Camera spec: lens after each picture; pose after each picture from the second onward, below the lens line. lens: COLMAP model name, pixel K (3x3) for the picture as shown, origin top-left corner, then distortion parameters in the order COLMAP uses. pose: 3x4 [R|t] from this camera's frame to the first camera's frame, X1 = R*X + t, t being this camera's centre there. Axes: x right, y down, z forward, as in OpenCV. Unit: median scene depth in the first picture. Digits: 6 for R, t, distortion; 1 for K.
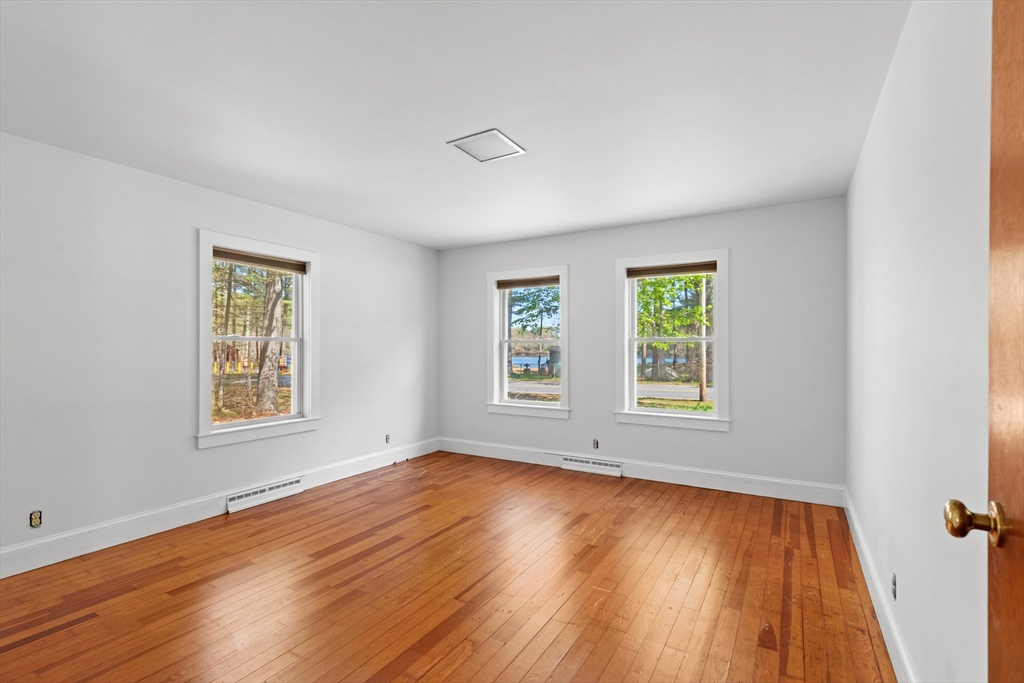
lens RADIAL K [[465.0, 0, 514.7], [0, 465.0, 348.1], [0, 0, 1]] dist [0.011681, -0.003819]
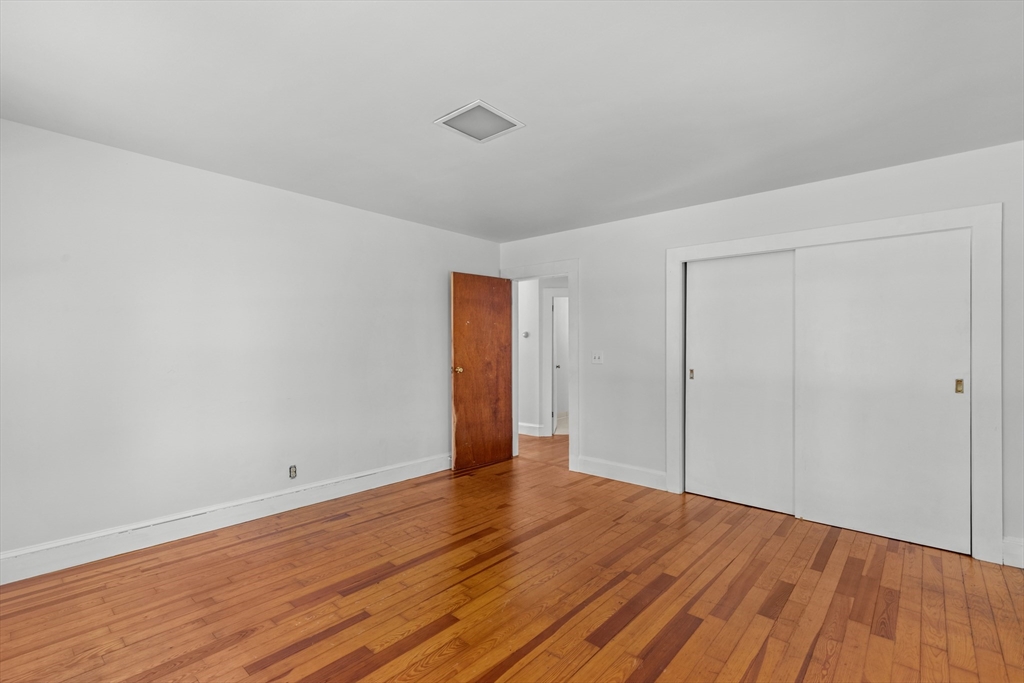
lens RADIAL K [[465.0, 0, 513.6], [0, 465.0, 343.9], [0, 0, 1]] dist [0.011681, -0.003819]
pose [[-0.982423, 0.001514, 0.186664, -0.273036], [0.000160, 0.999974, -0.007271, 0.001796], [-0.186670, -0.007114, -0.982397, 1.744339]]
